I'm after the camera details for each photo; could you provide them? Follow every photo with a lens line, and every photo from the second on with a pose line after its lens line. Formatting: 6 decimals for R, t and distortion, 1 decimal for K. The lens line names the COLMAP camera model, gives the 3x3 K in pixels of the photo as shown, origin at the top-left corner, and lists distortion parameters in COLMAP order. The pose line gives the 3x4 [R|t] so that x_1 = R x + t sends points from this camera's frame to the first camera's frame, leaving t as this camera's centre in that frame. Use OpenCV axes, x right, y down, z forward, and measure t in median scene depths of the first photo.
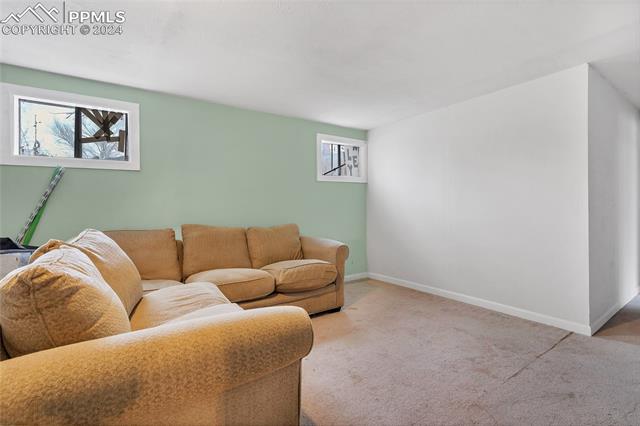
lens RADIAL K [[298.6, 0, 320.0], [0, 298.6, 213.0], [0, 0, 1]] dist [-0.000595, 0.000699]
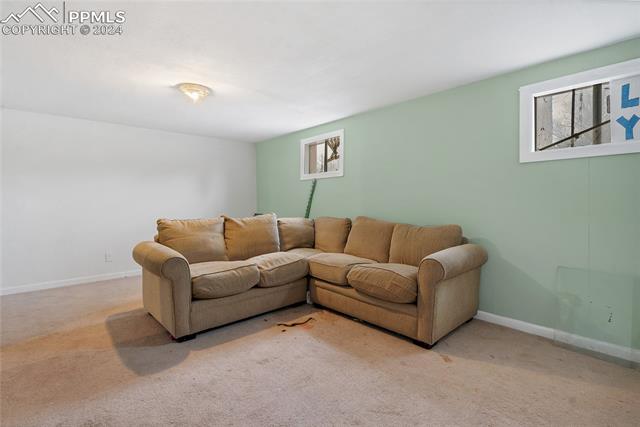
lens RADIAL K [[300.7, 0, 315.6], [0, 300.7, 209.5], [0, 0, 1]] dist [-0.000216, 0.000687]
pose [[0.111718, 0.040782, -0.992903, 0.813354], [-0.018752, 0.999066, 0.038925, -0.035179], [0.993563, 0.014271, 0.112379, 0.703170]]
